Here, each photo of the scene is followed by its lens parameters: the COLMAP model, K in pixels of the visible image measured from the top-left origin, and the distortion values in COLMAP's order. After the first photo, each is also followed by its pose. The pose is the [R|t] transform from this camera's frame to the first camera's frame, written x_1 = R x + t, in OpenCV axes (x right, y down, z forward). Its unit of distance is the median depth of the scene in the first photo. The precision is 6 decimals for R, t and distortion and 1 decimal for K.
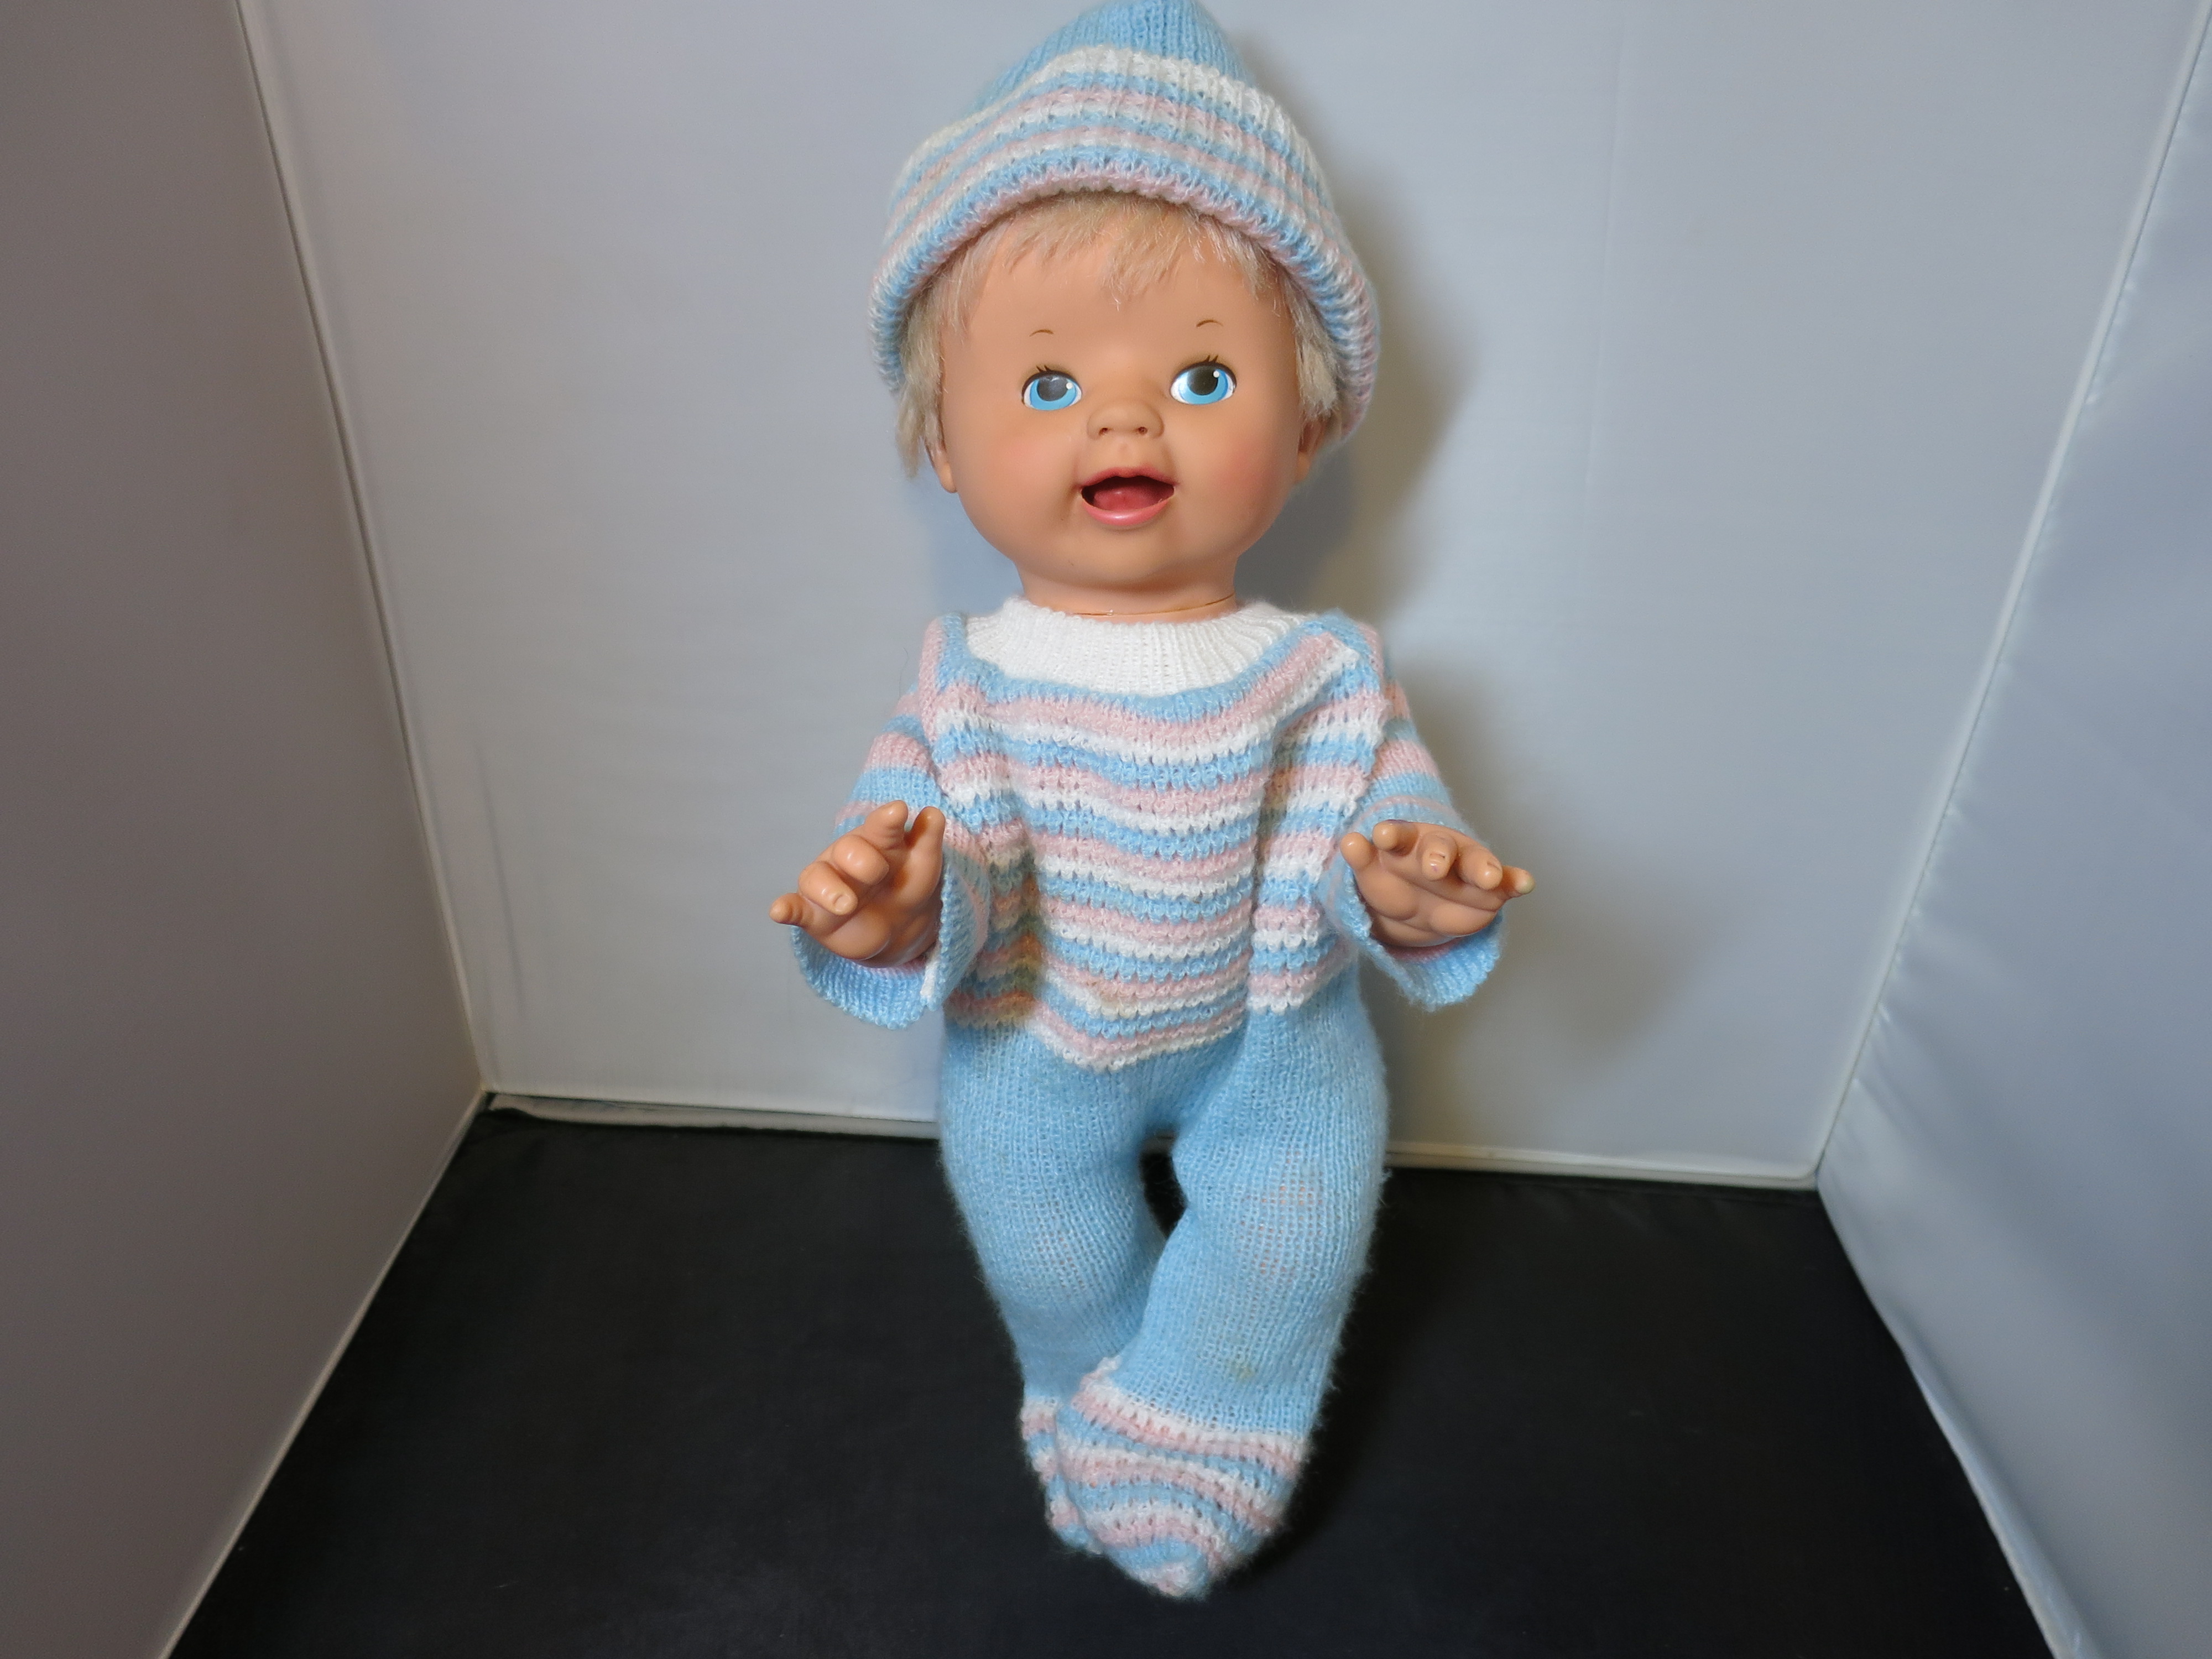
lens RADIAL K [[1546.9, 0, 1106.0], [0, 1546.9, 829.5], [0, 0, 1]] dist [-0.052438, 0.001652]
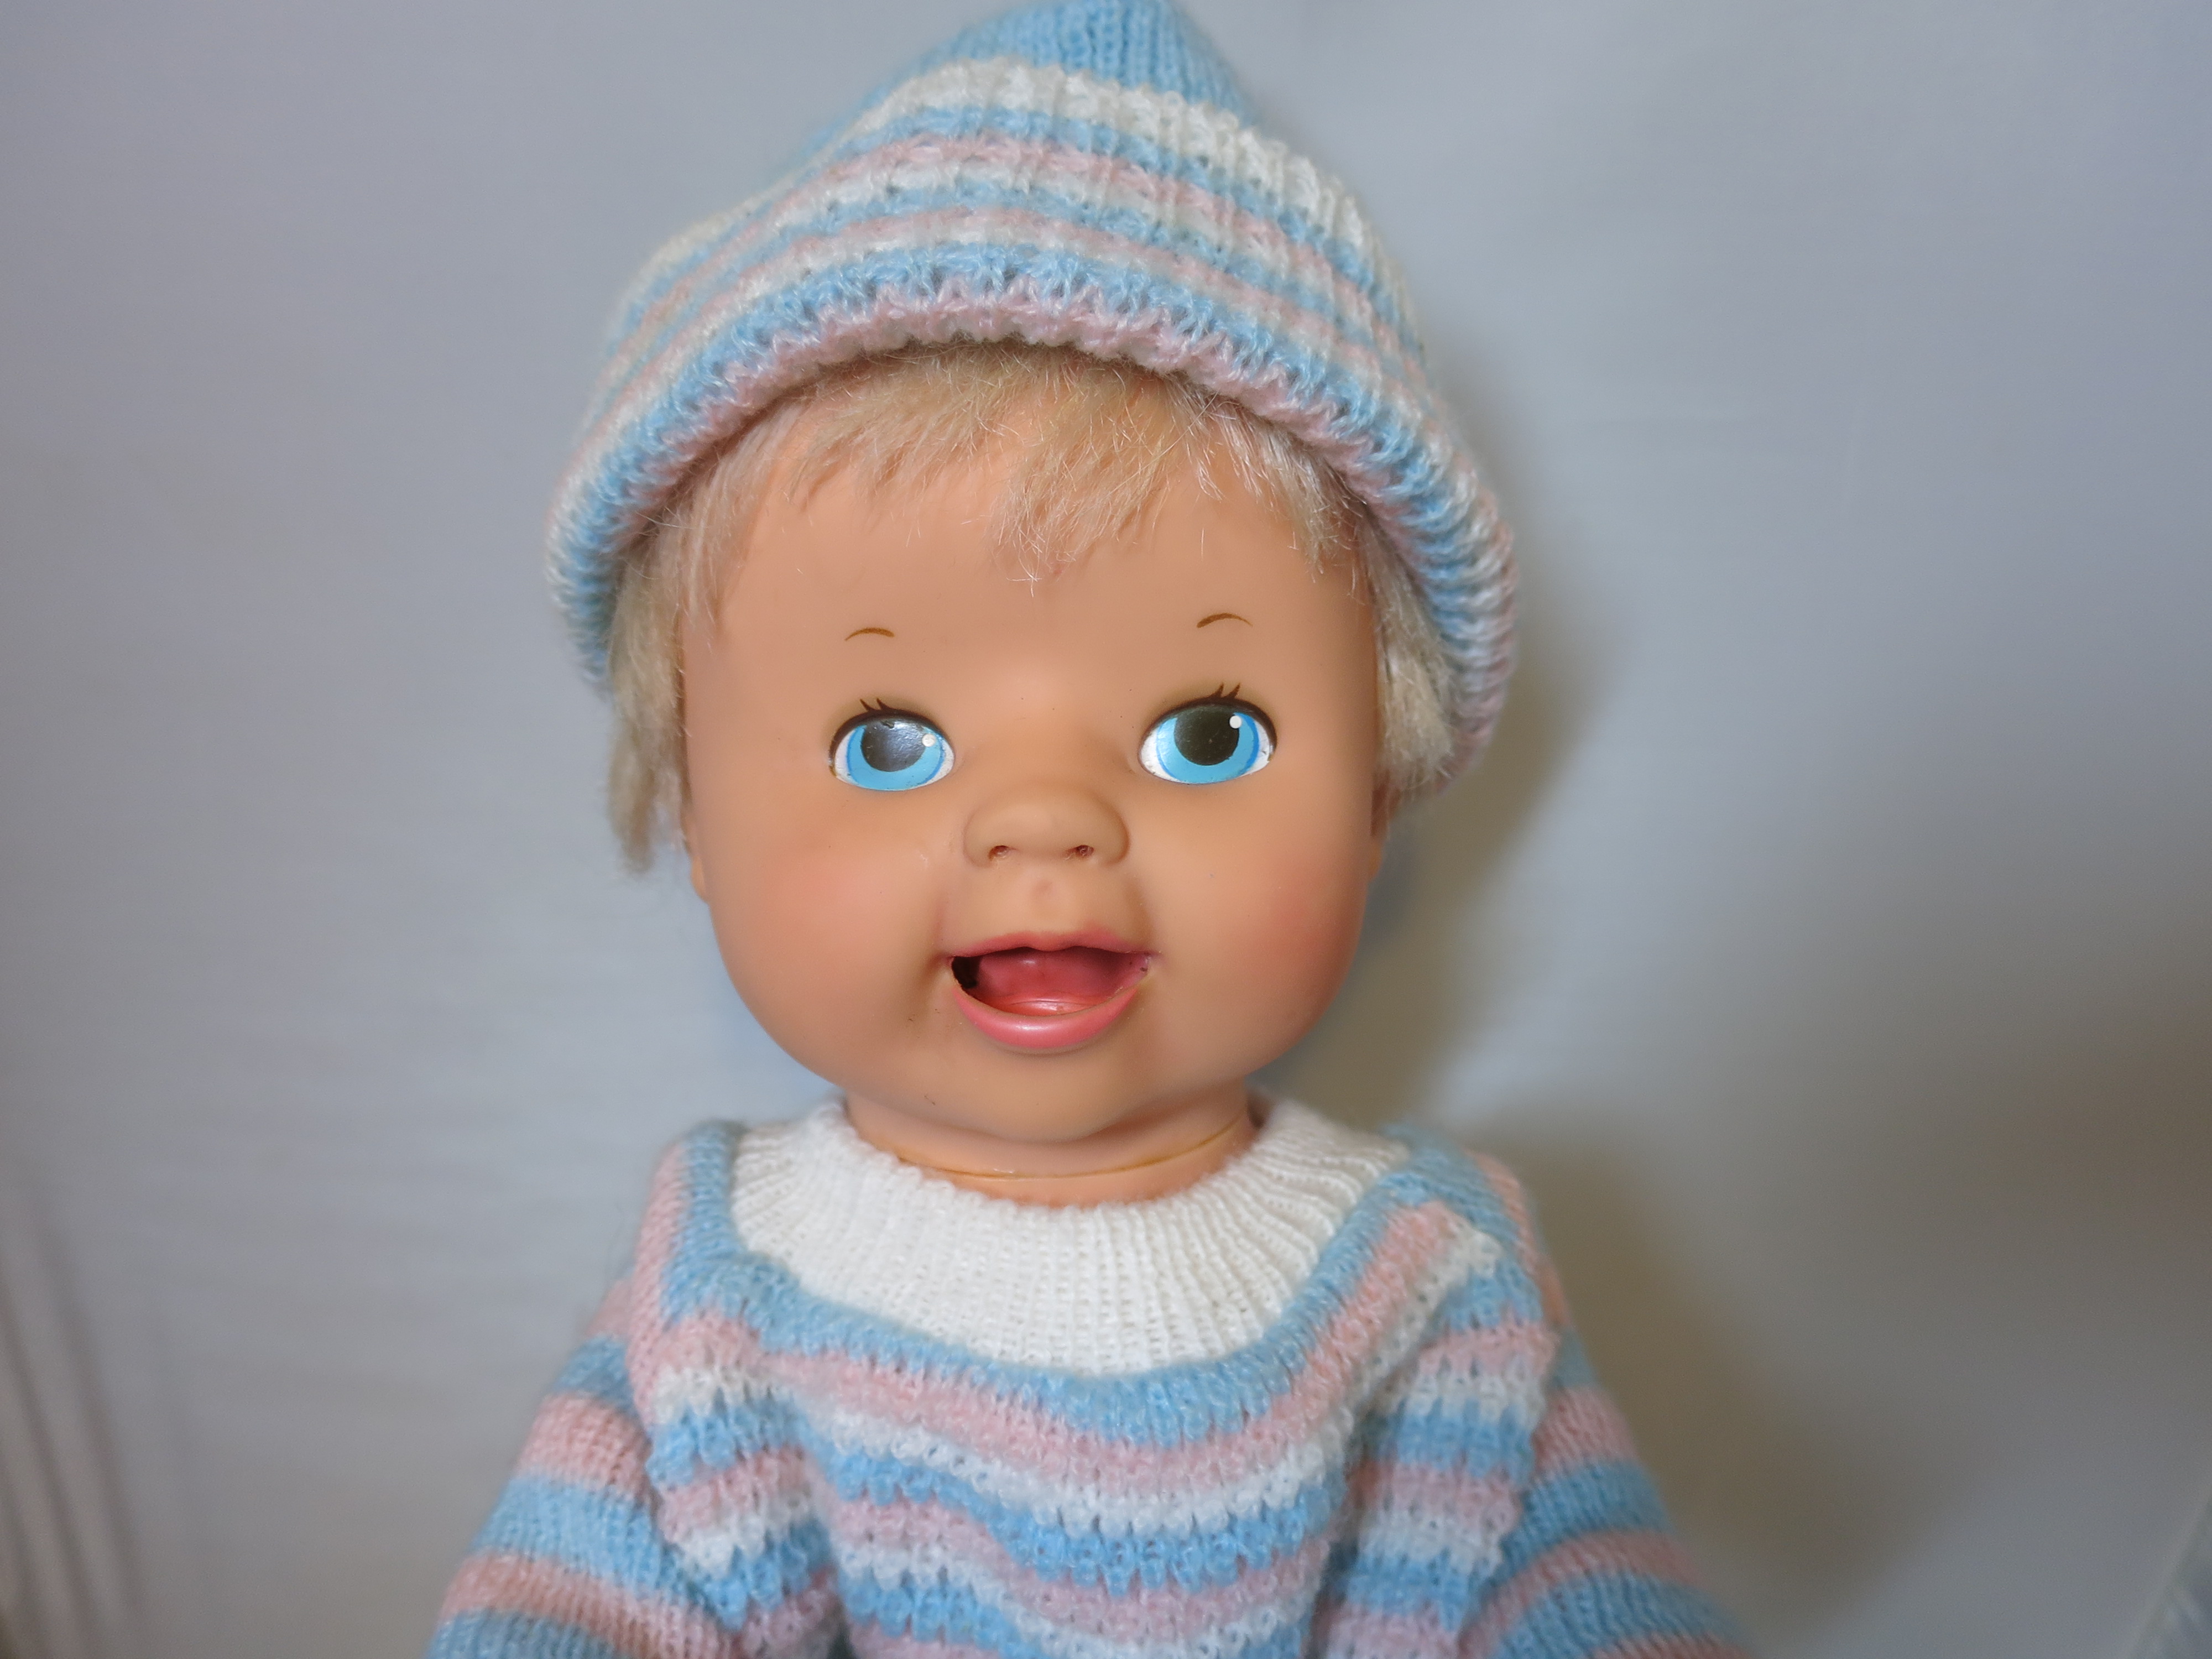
lens RADIAL K [[1542.9, 0, 1080.6], [0, 1542.9, 844.6], [0, 0, 1]] dist [-0.048257, 0.001276]
pose [[0.998874, 0.006180, 0.047048, 0.001054], [-0.000848, 0.993650, -0.112514, -0.194236], [-0.047444, 0.112347, 0.992536, 0.505031]]
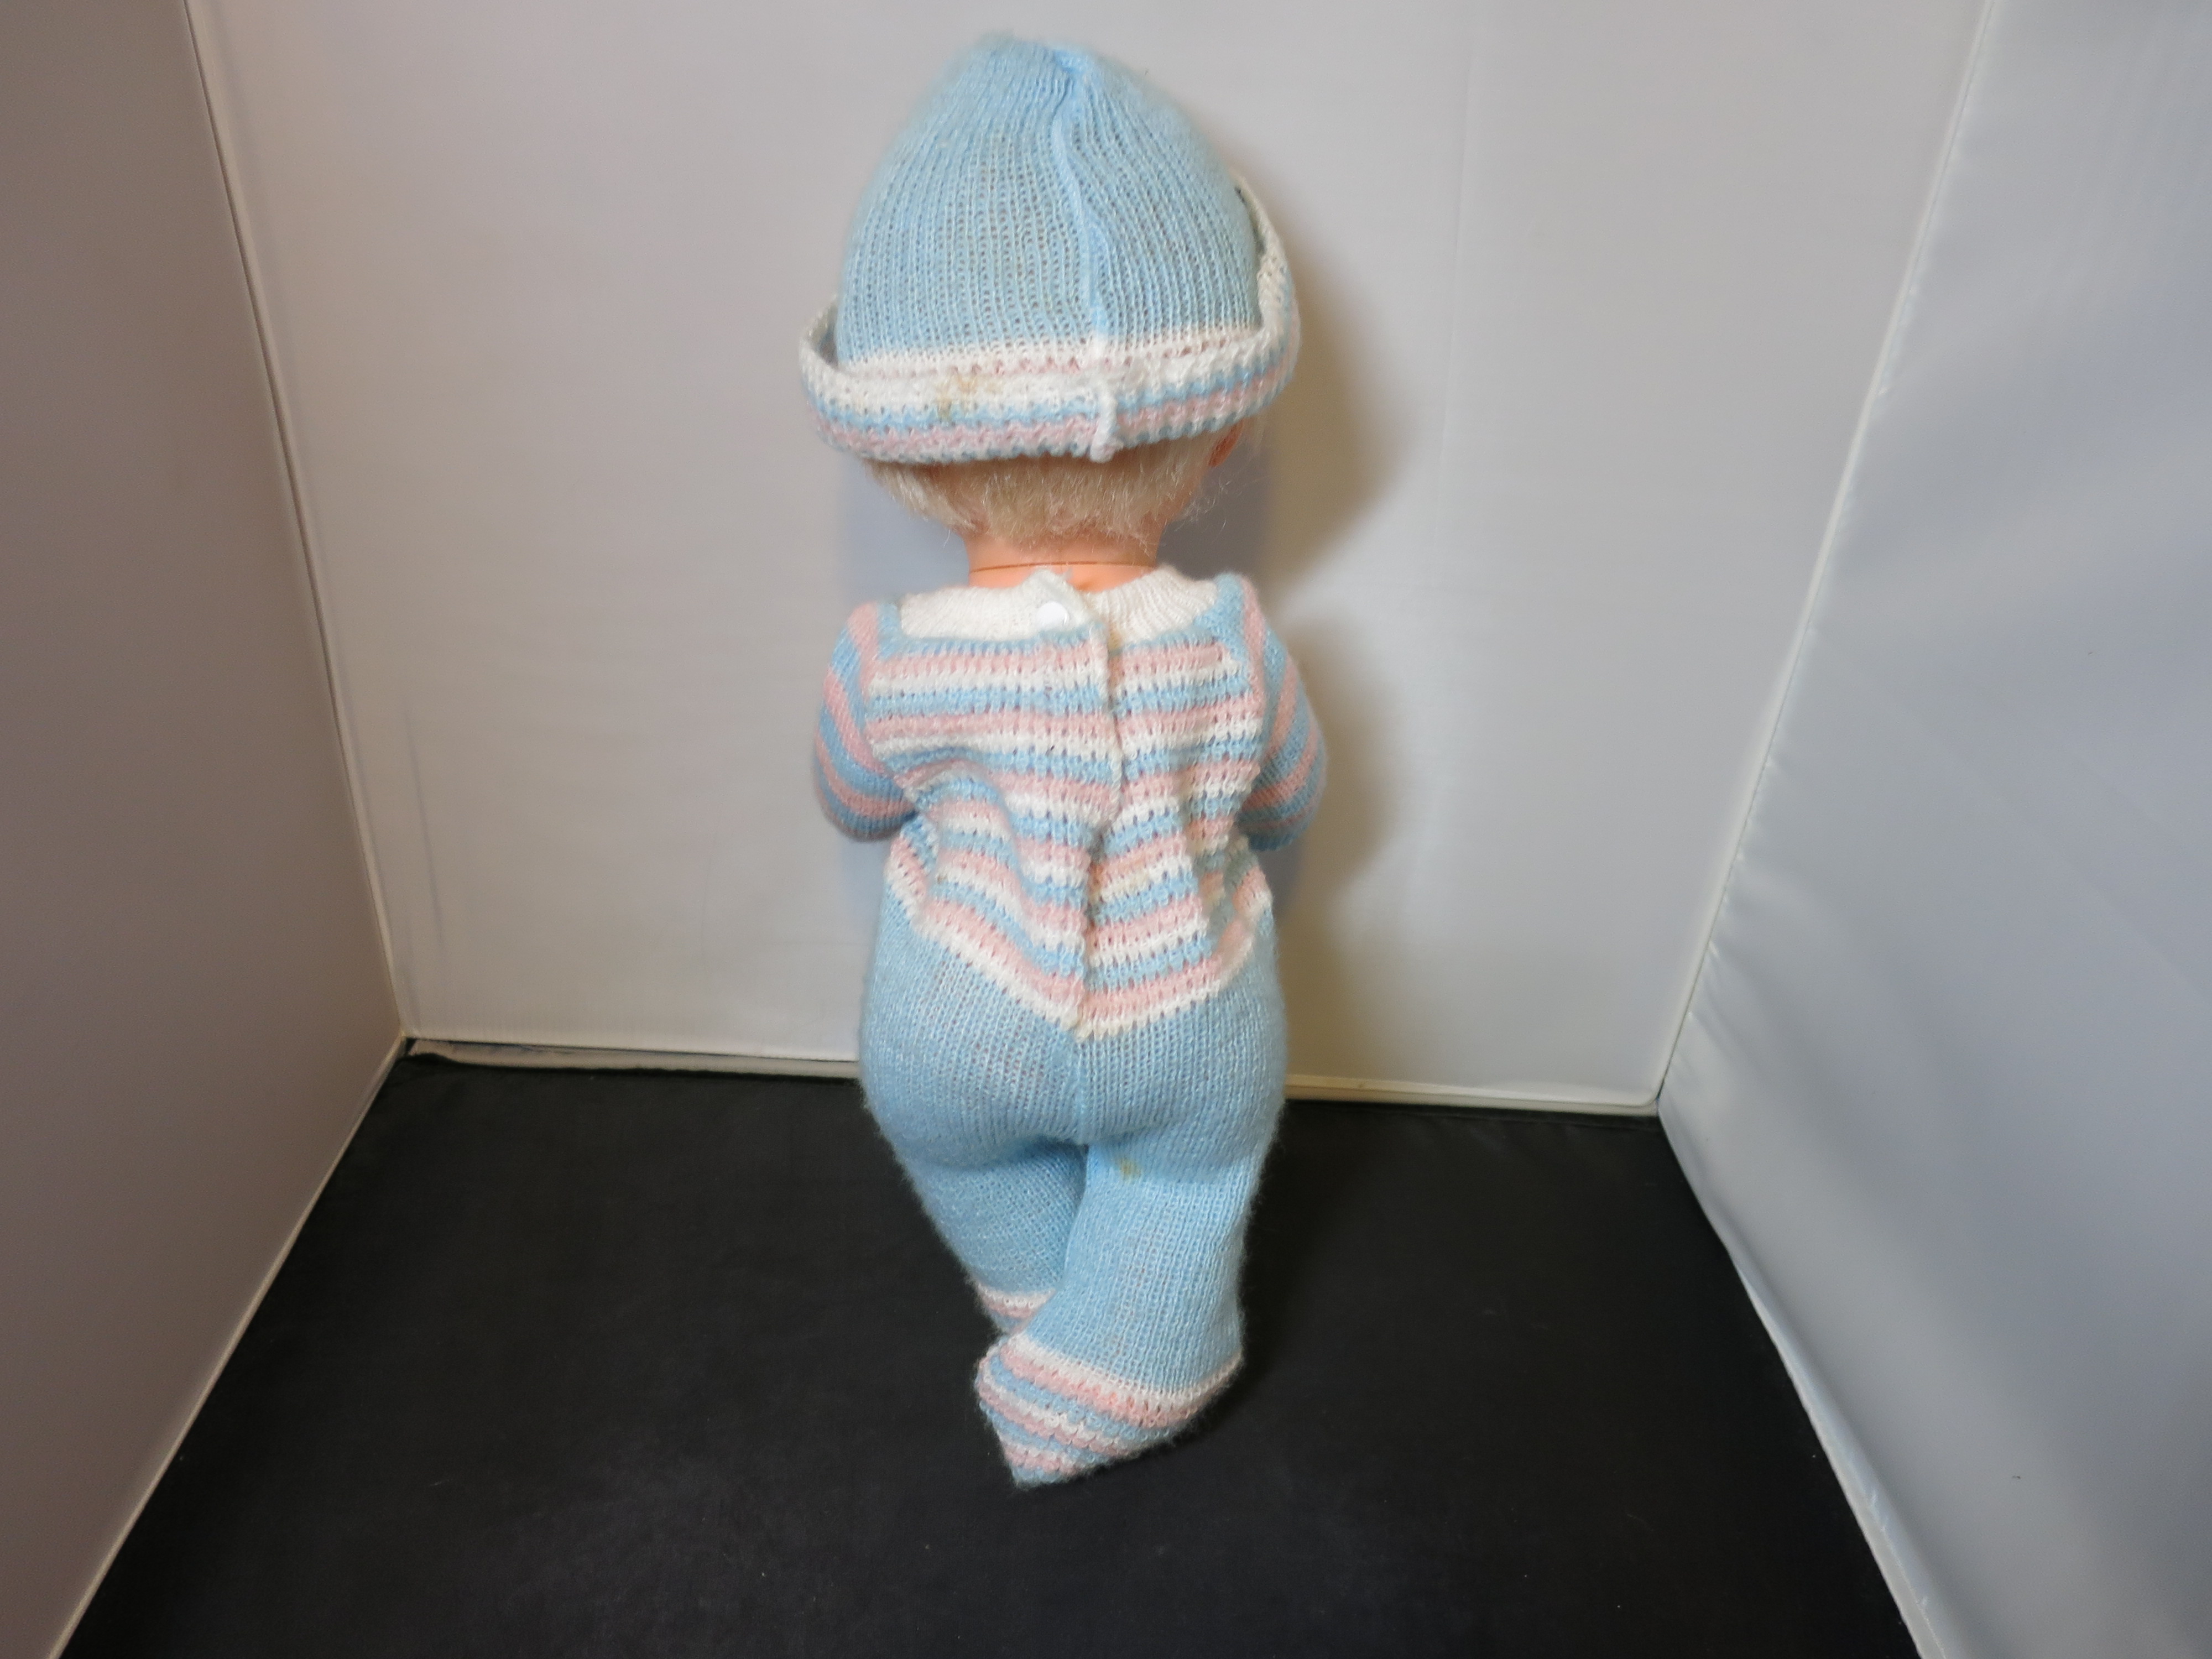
lens RADIAL K [[1546.9, 0, 1106.0], [0, 1546.9, 829.5], [0, 0, 1]] dist [-0.052438, 0.001652]
pose [[0.997771, -0.000323, 0.066734, -0.000621], [-0.000043, 0.999985, 0.005493, 0.039879], [-0.066734, -0.005484, 0.997756, -0.105781]]
